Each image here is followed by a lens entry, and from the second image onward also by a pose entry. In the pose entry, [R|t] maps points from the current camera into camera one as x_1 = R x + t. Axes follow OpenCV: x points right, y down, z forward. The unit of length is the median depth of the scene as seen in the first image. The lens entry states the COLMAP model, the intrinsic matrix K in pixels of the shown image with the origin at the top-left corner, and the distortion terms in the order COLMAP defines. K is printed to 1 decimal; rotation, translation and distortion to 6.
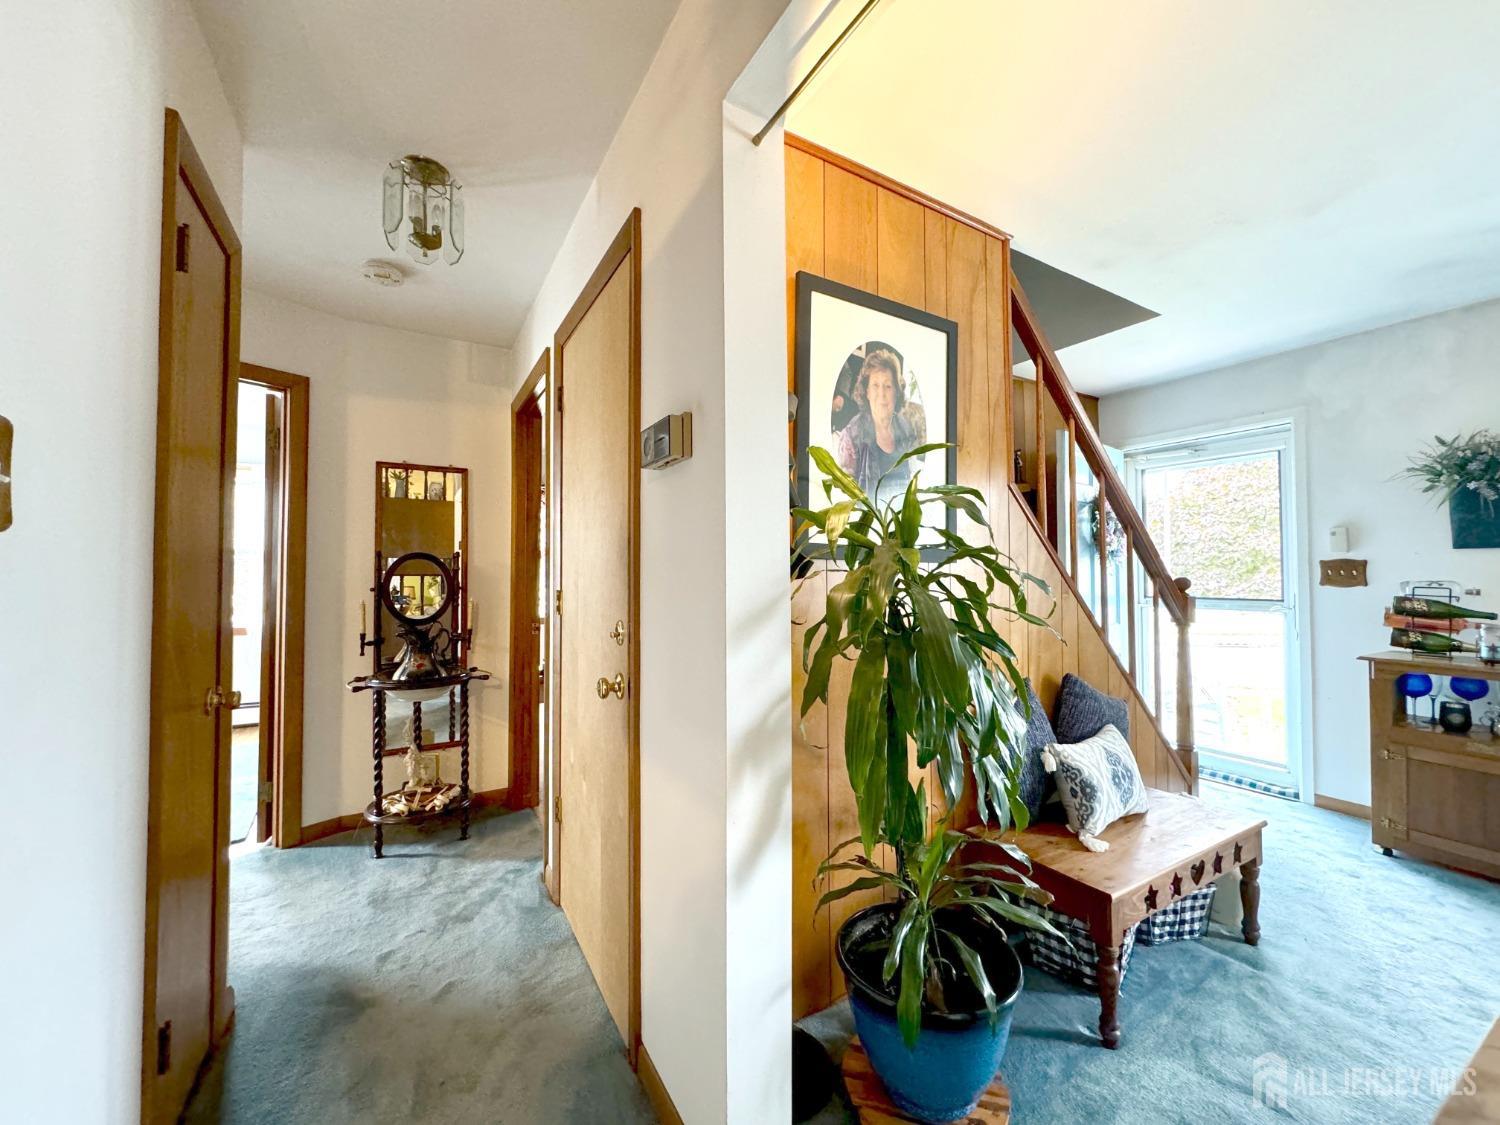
lens RADIAL K [[595.2, 0, 745.9], [0, 595.2, 563.5], [0, 0, 1]] dist [-0.001579, -0.000159]
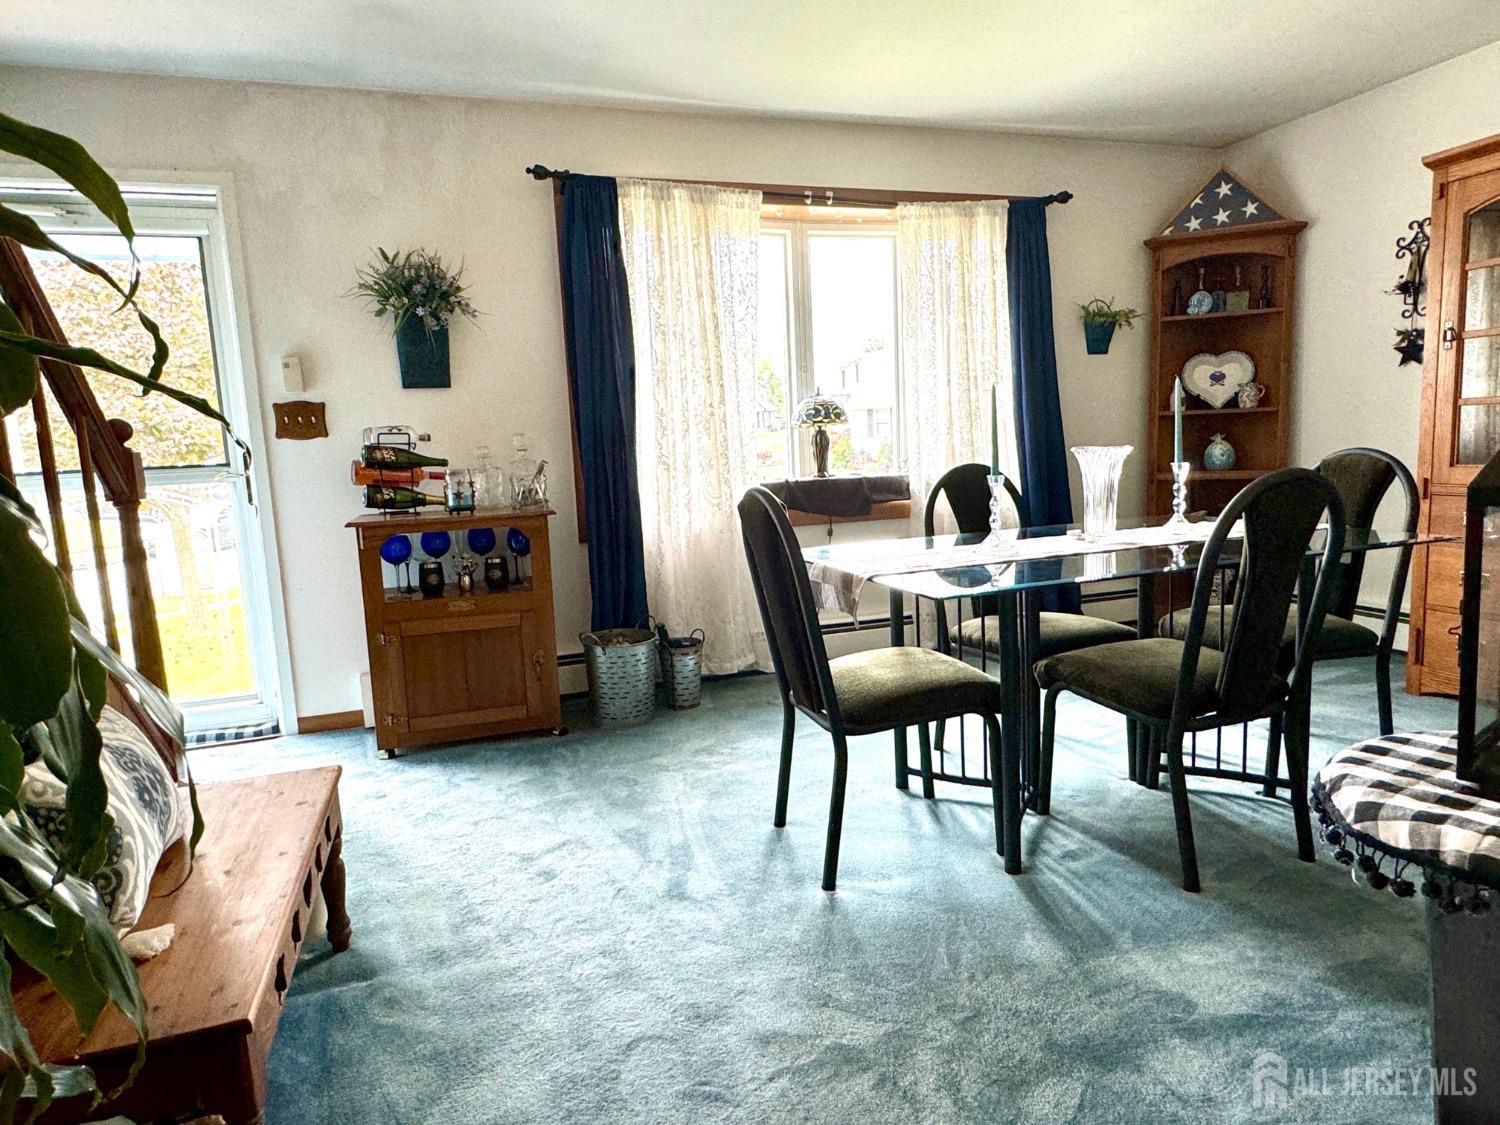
lens RADIAL K [[883.5, 0, 750.0], [0, 883.5, 553.6], [0, 0, 1]] dist [0.005177, 0.001631]
pose [[0.211539, -0.138759, 0.967470, 0.028584], [0.026076, 0.990320, 0.136334, 0.051306], [-0.977022, -0.003613, 0.213109, 0.239480]]
